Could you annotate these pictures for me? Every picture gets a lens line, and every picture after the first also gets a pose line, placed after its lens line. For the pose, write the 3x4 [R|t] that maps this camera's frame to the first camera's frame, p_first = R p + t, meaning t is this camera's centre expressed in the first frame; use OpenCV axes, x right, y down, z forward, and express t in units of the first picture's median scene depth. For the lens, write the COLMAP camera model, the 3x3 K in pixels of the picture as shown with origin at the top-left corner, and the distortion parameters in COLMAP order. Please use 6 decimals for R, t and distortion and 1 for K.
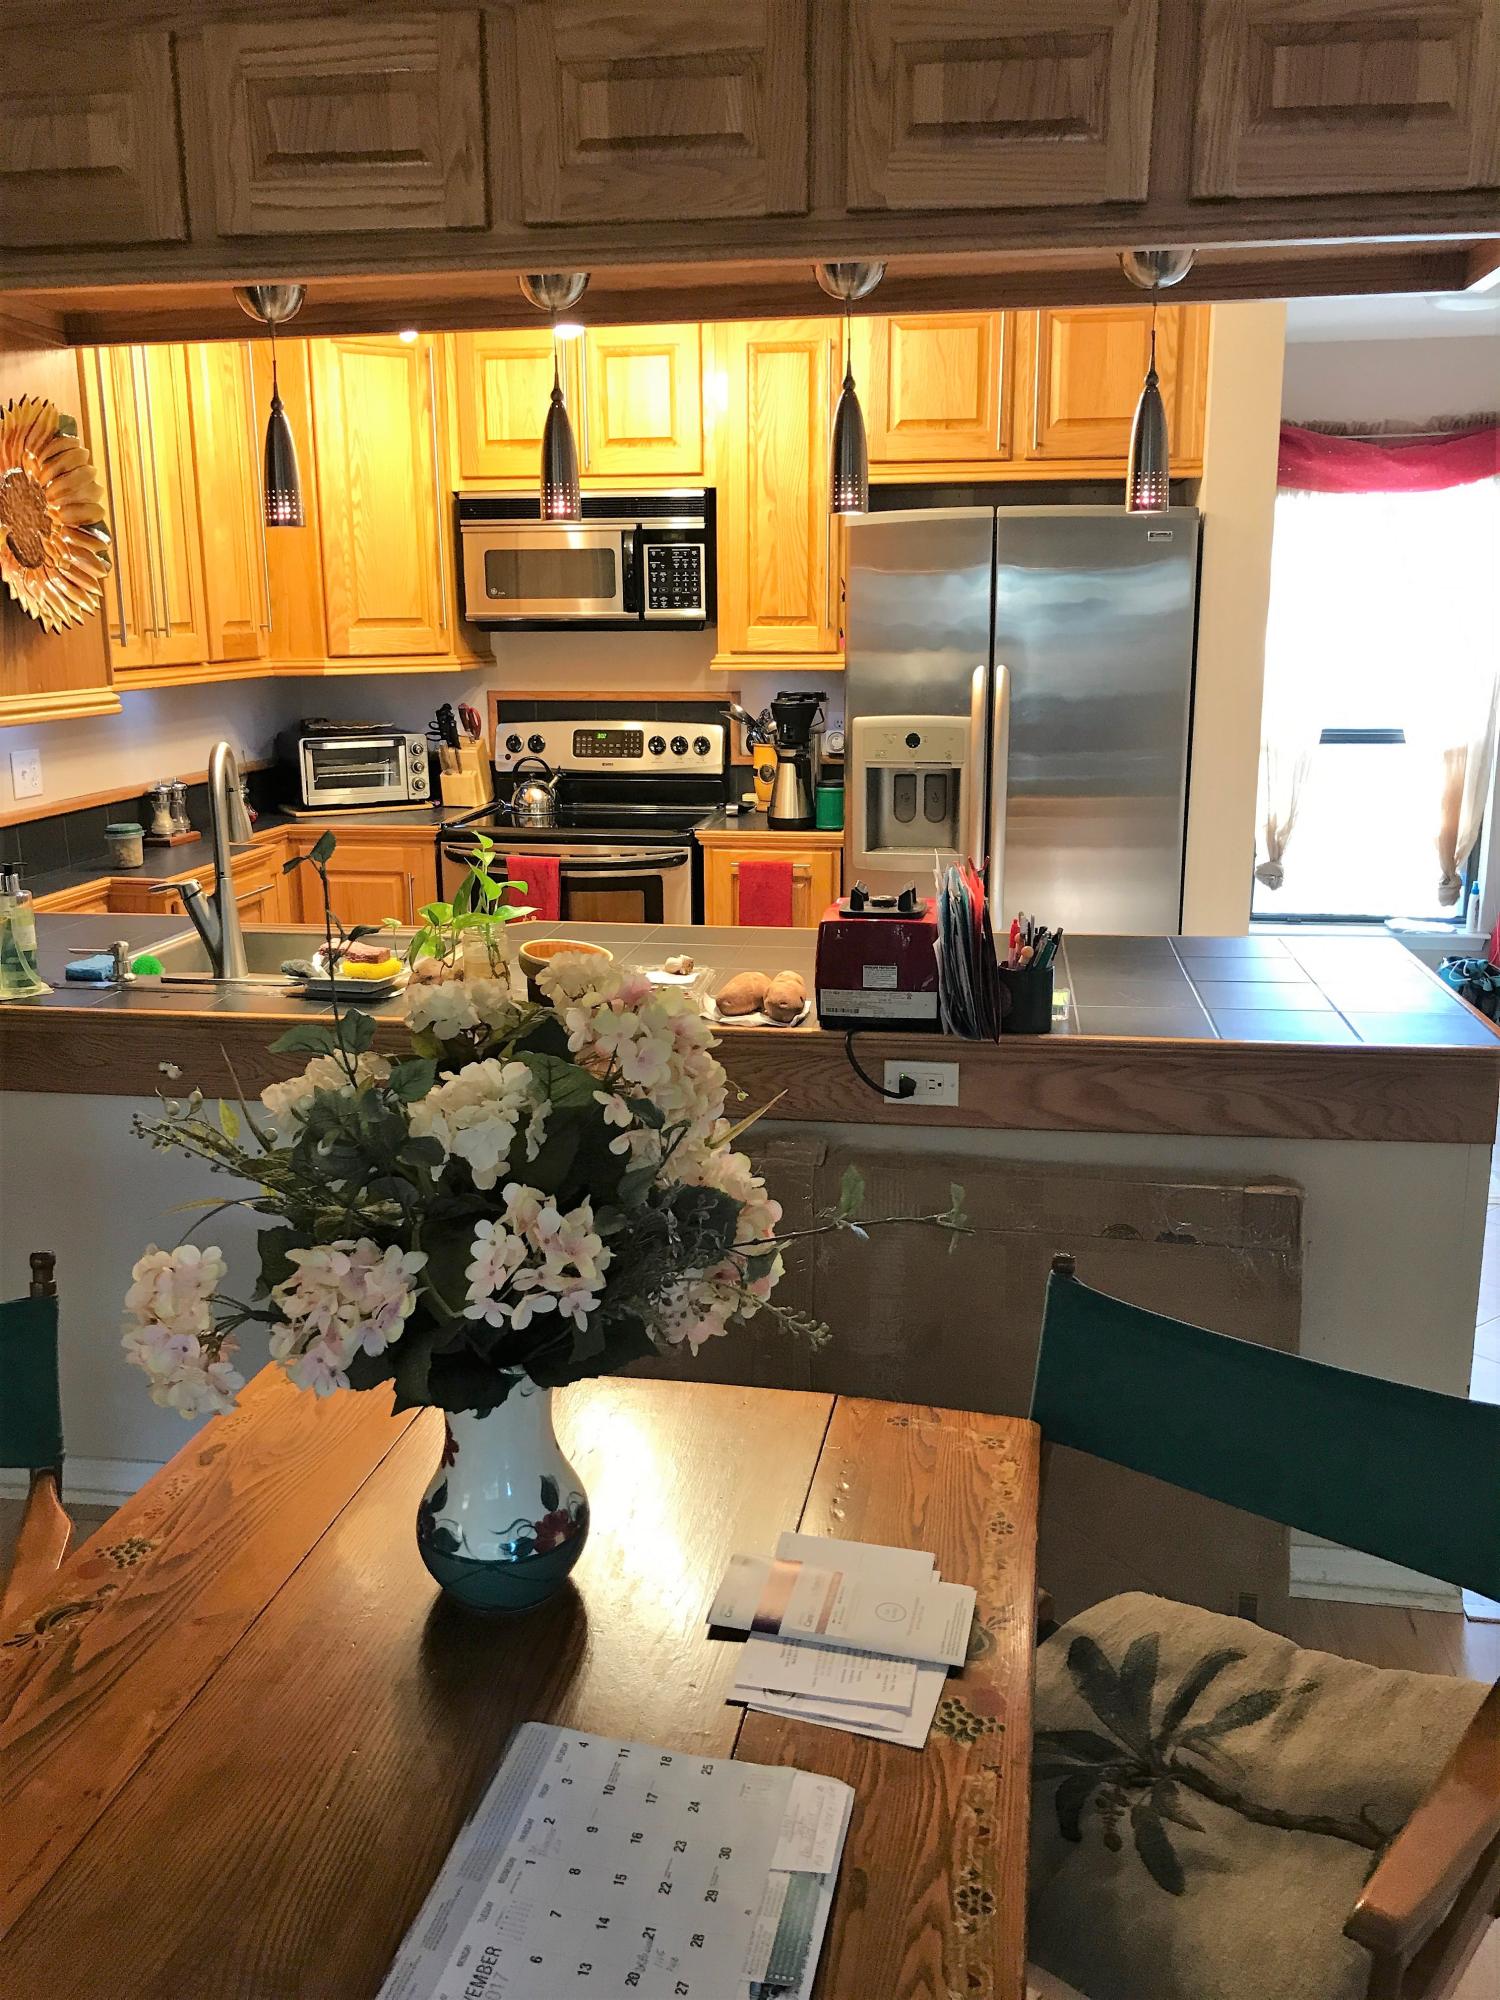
lens RADIAL K [[1693.5, 0, 750.0], [0, 1693.5, 1000.0], [0, 0, 1]] dist [0.041034, -0.047251]
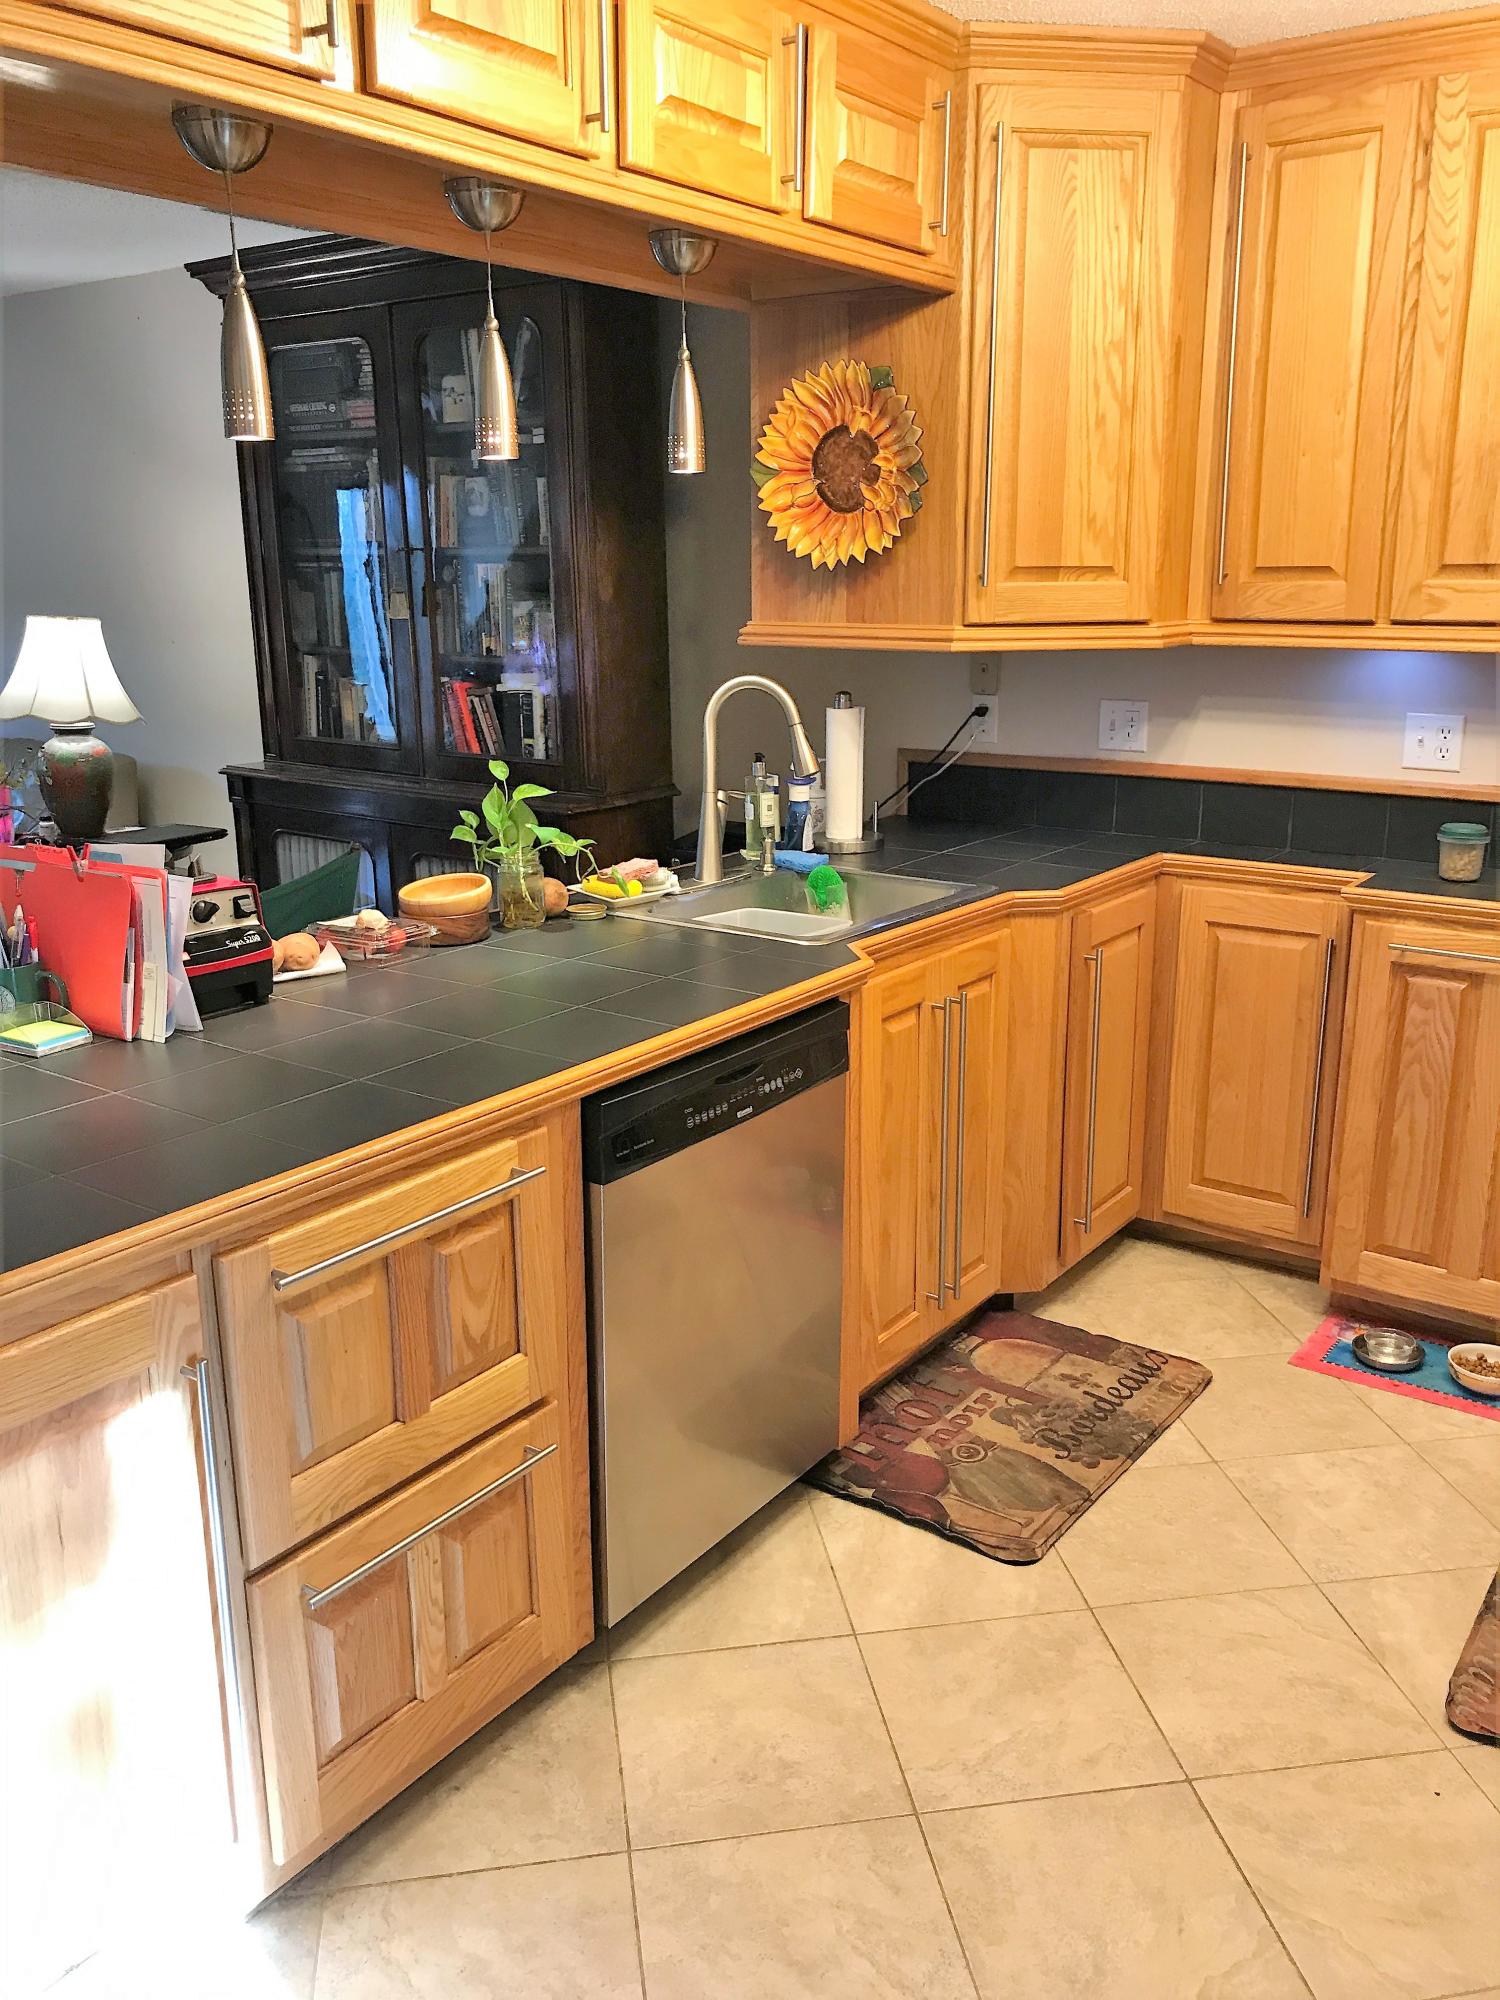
lens RADIAL K [[1693.5, 0, 750.0], [0, 1693.5, 1000.0], [0, 0, 1]] dist [0.041034, -0.047251]
pose [[-0.445264, 0.250653, -0.859601, 0.398628], [-0.192307, 0.910846, 0.365209, -0.215994], [0.874504, 0.327922, -0.357364, 0.877095]]
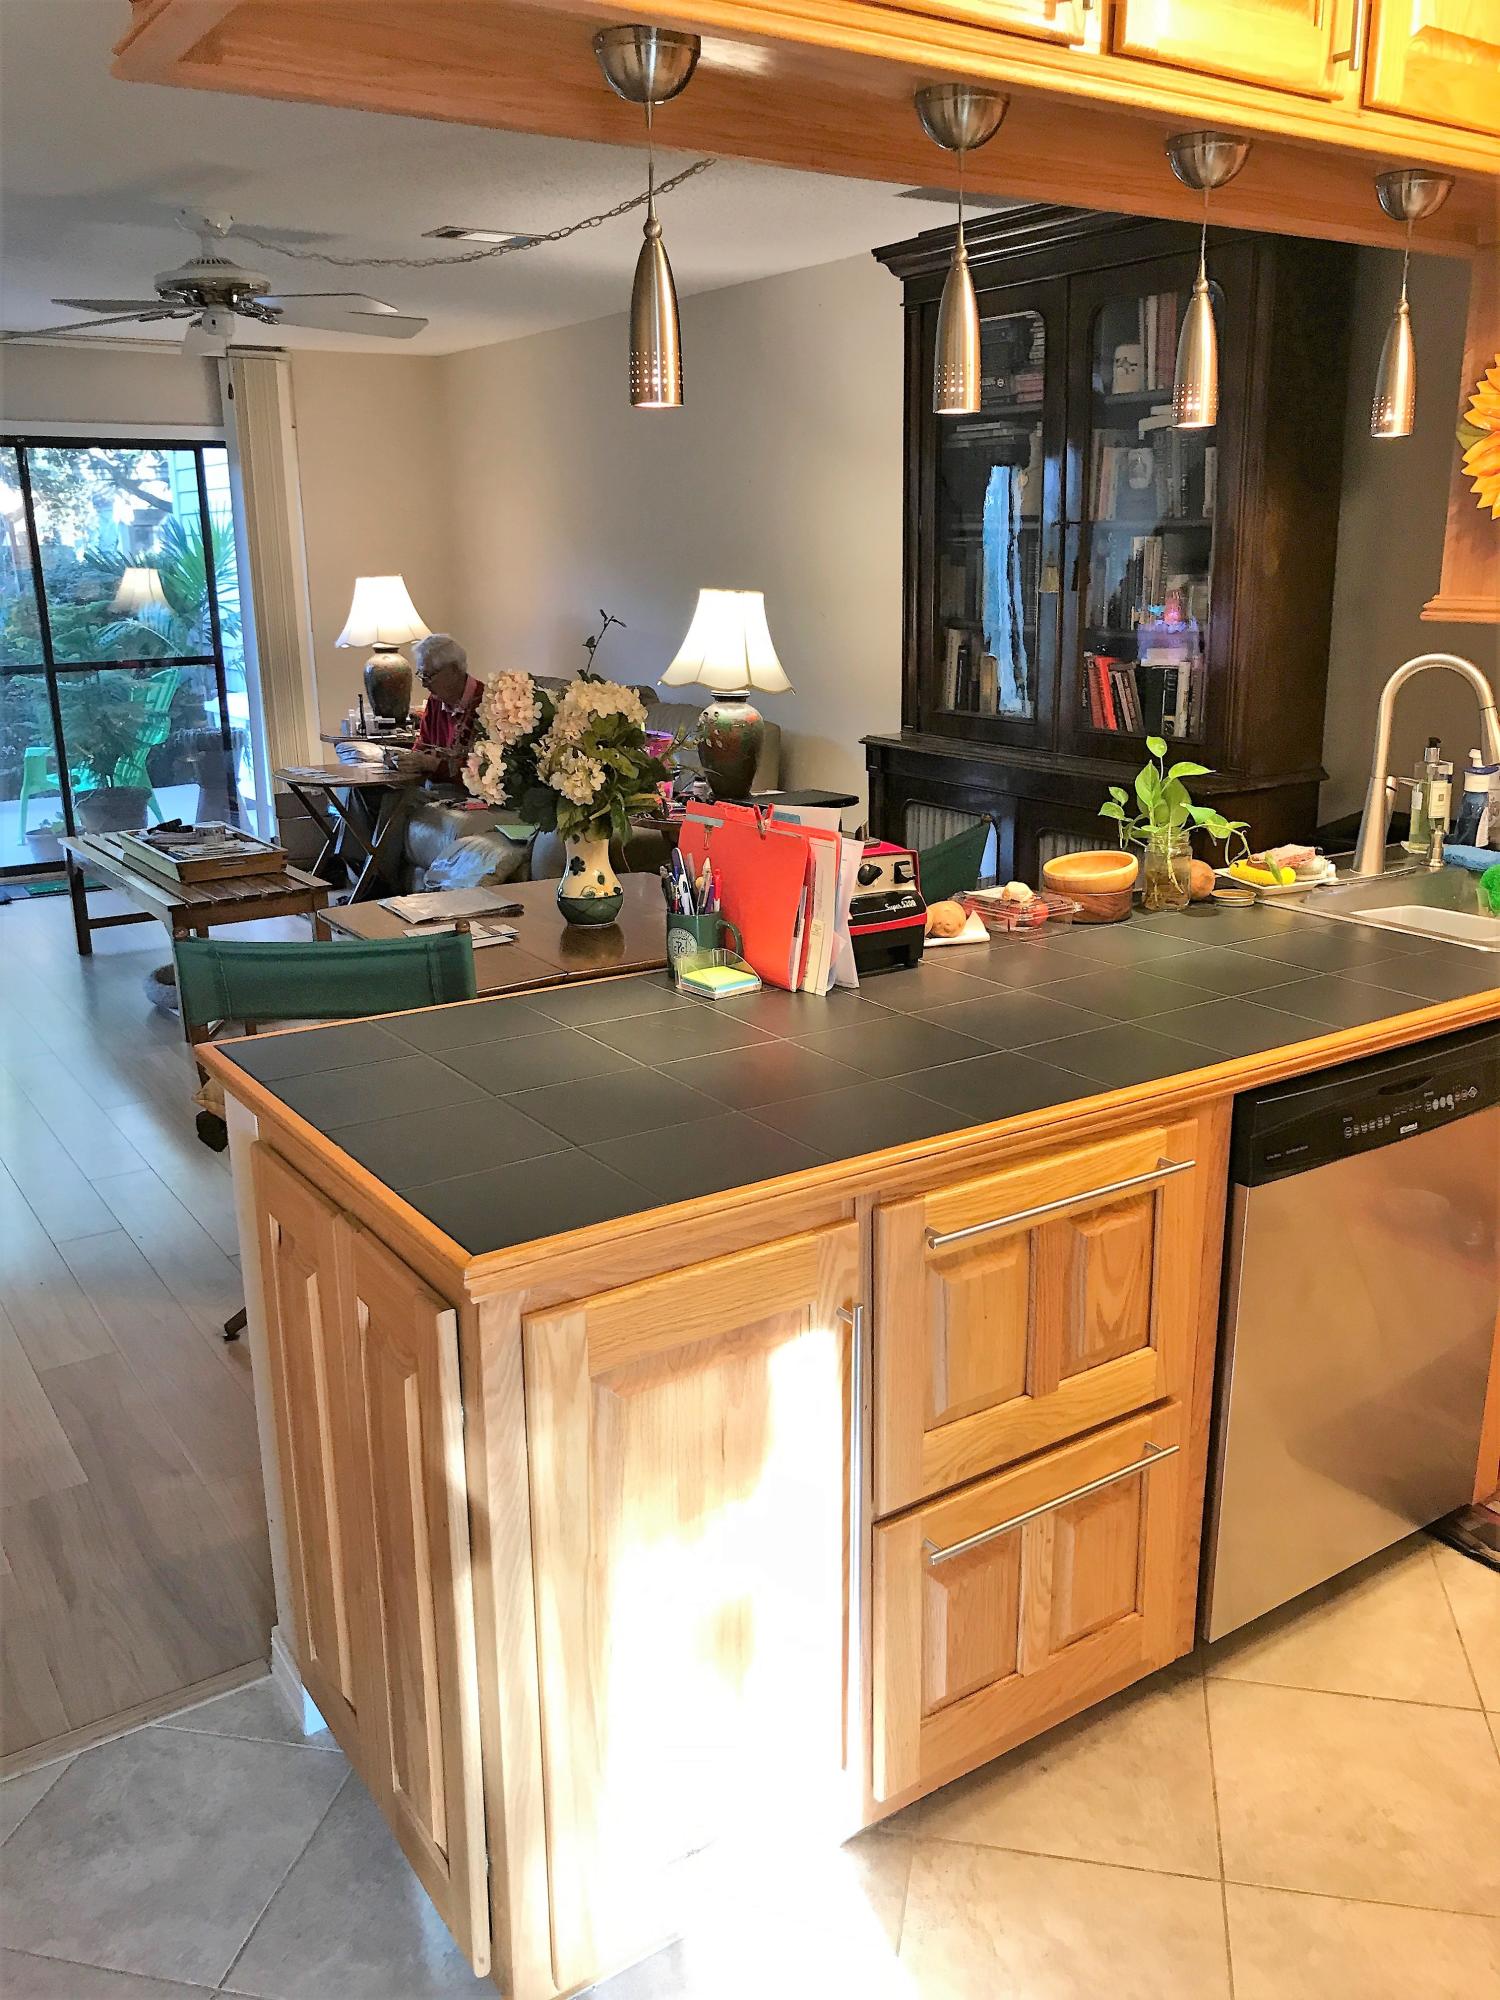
lens RADIAL K [[1681.6, 0, 709.3], [0, 1681.6, 995.1], [0, 0, 1]] dist [0.043151, -0.051330]
pose [[-0.739091, 0.207199, -0.640947, 0.402335], [-0.126325, 0.892000, 0.434025, -0.213247], [0.661654, 0.401752, -0.633095, 0.868125]]
